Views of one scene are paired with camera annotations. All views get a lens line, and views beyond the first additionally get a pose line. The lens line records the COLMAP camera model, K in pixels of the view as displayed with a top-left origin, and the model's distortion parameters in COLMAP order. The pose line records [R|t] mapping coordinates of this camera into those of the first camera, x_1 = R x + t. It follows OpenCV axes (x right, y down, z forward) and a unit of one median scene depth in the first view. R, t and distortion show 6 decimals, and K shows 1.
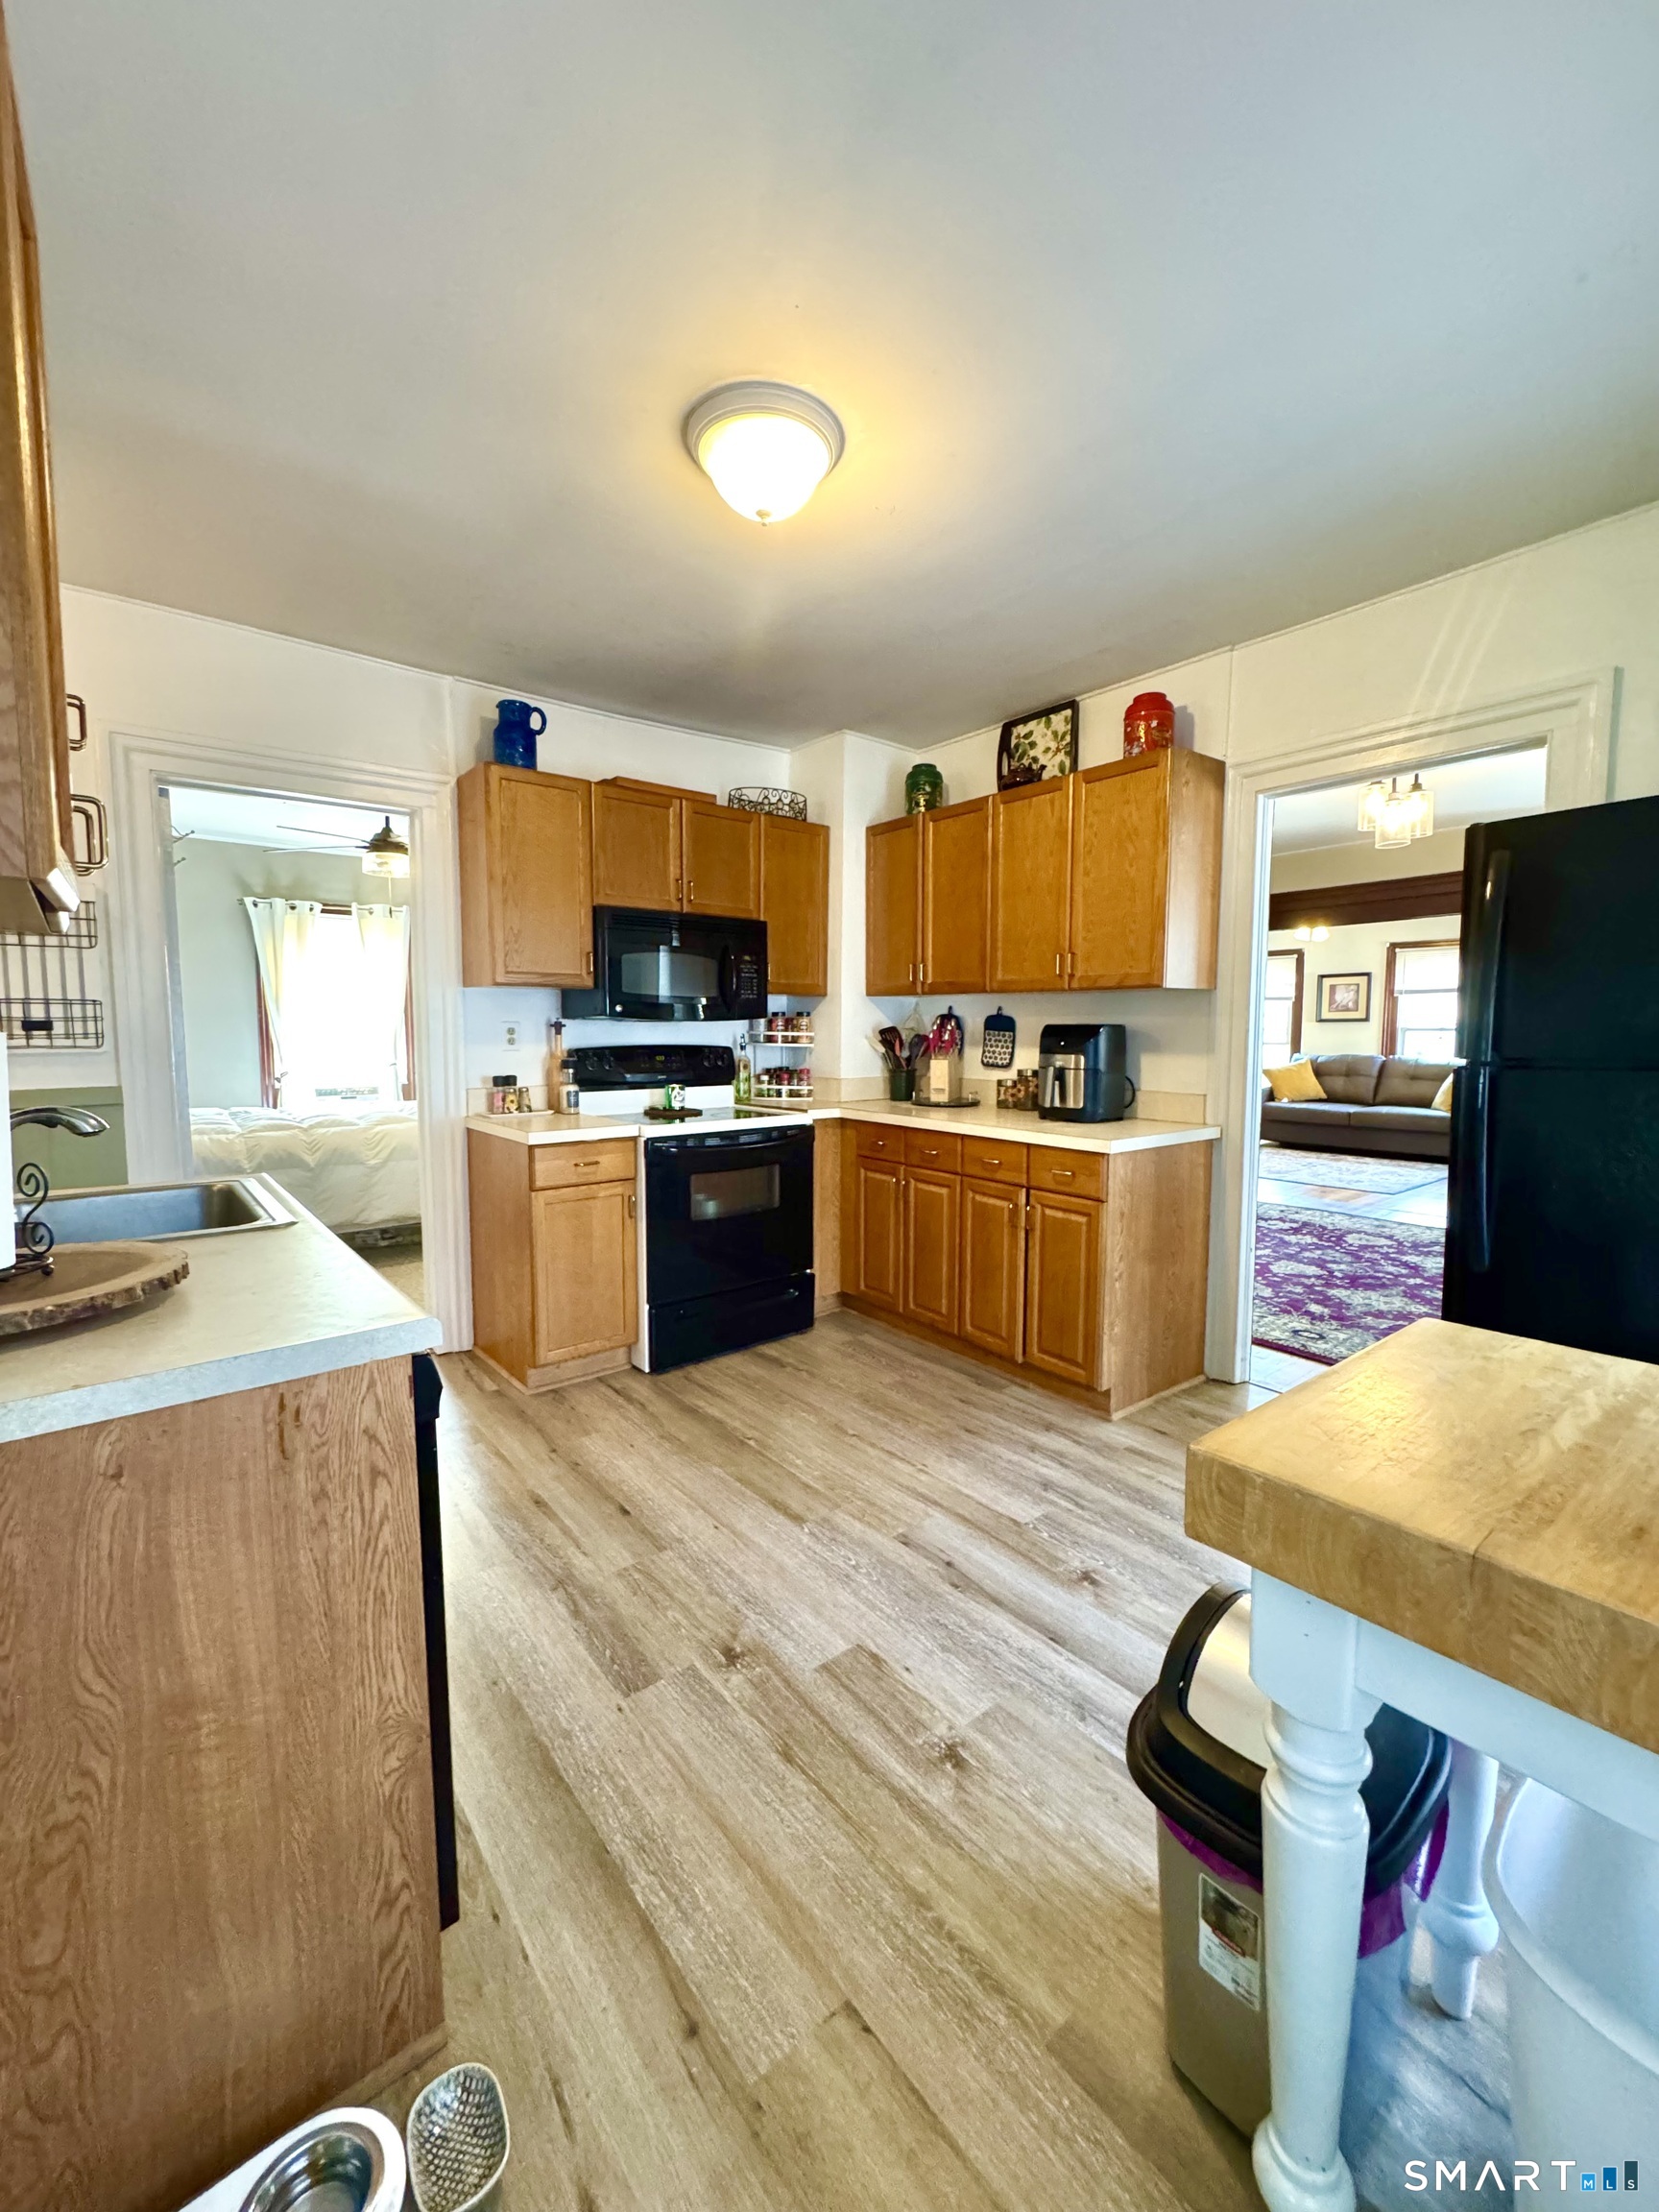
lens RADIAL K [[886.7, 0, 830.0], [0, 886.7, 1107.2], [0, 0, 1]] dist [-0.010863, 0.000002]
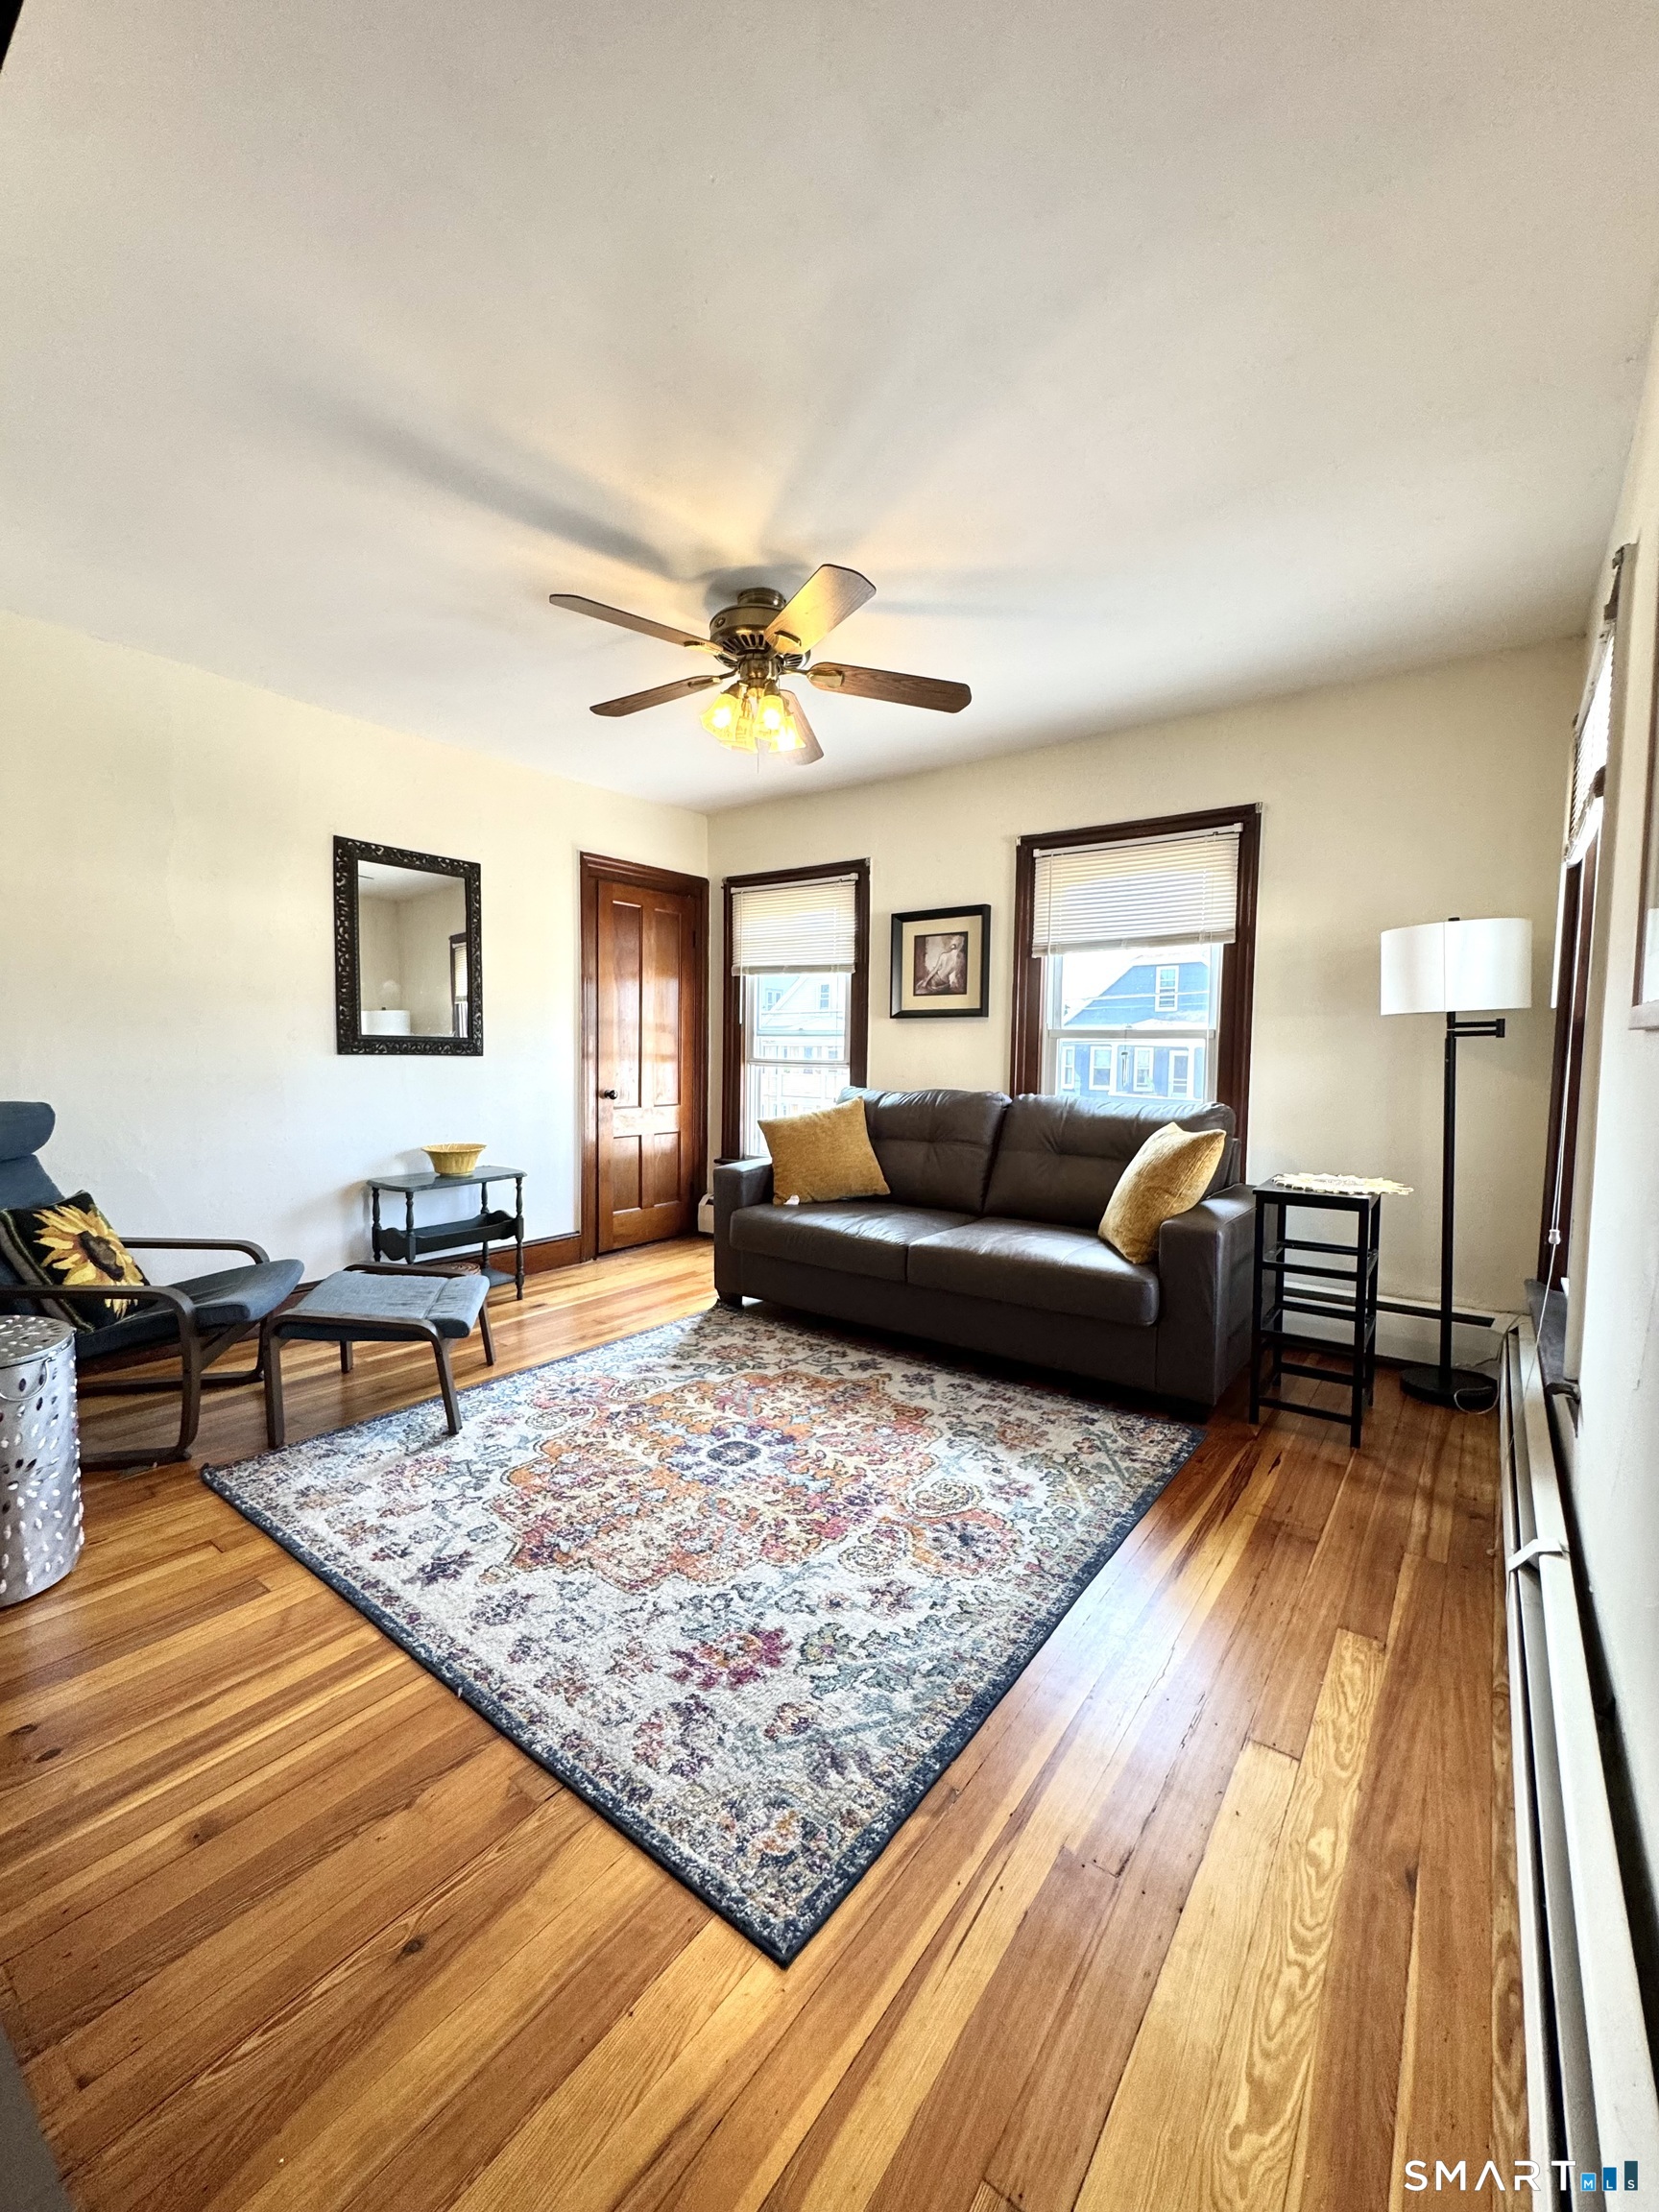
lens RADIAL K [[886.7, 0, 830.6], [0, 886.7, 1104.4], [0, 0, 1]] dist [-0.010863, 0.000002]
pose [[0.972878, 0.008695, 0.231154, 0.434184], [-0.002830, 0.999666, -0.025691, -0.041050], [-0.231301, 0.024340, 0.972578, 0.587705]]
